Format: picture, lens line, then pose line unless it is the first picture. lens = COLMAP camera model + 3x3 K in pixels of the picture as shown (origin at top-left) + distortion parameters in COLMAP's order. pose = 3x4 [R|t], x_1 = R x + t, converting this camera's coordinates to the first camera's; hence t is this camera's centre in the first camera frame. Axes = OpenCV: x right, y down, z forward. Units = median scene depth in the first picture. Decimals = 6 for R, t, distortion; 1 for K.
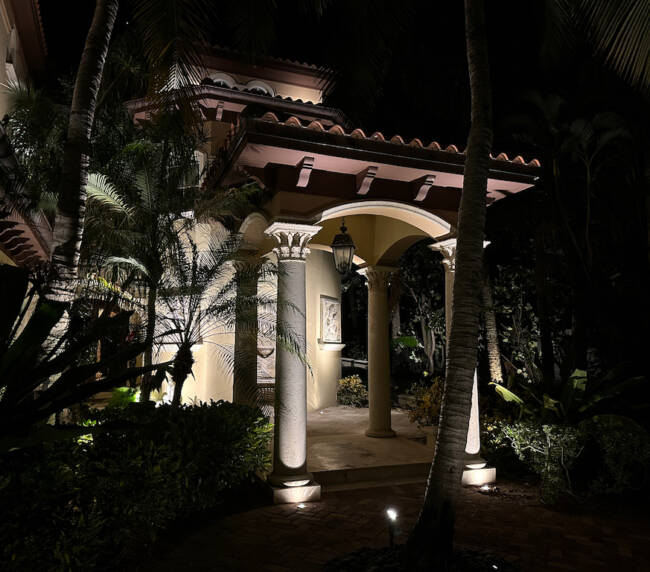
lens RADIAL K [[519.1, 0, 325.0], [0, 519.1, 286.0], [0, 0, 1]] dist [0.066985, -0.076885]
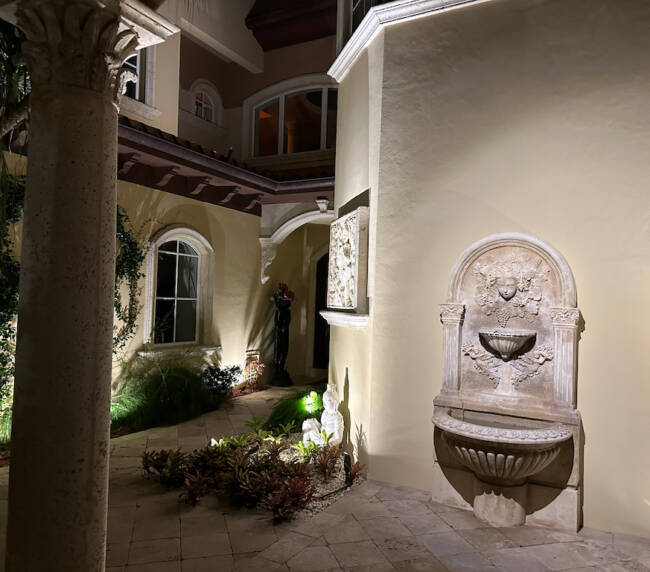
lens RADIAL K [[516.4, 0, 325.0], [0, 516.4, 286.0], [0, 0, 1]] dist [0.037905, -0.081142]
pose [[0.625170, 0.000869, -0.780488, 0.156908], [0.060089, 0.996978, 0.049241, 0.109003], [0.778172, -0.077683, 0.623228, 1.211310]]
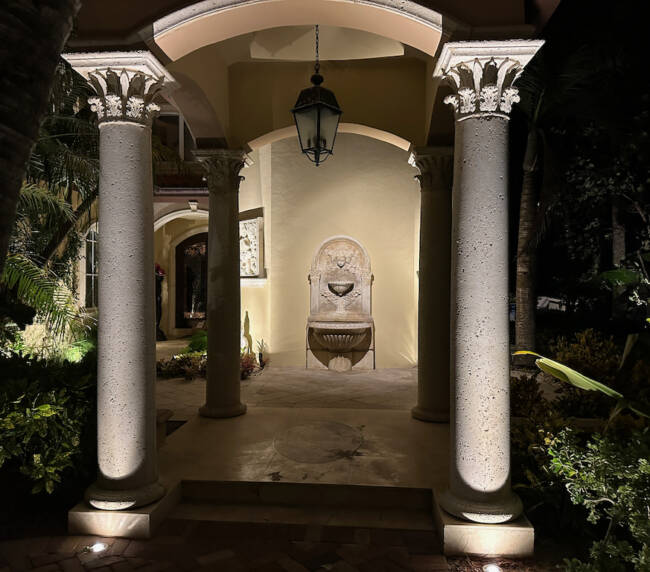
lens RADIAL K [[538.1, 0, 325.0], [0, 538.1, 286.0], [0, 0, 1]] dist [0.006772, 0.002307]
pose [[0.901082, 0.002344, -0.433643, 0.365779], [0.048311, 0.993218, 0.105756, 0.069258], [0.430950, -0.116245, 0.894857, 0.508169]]
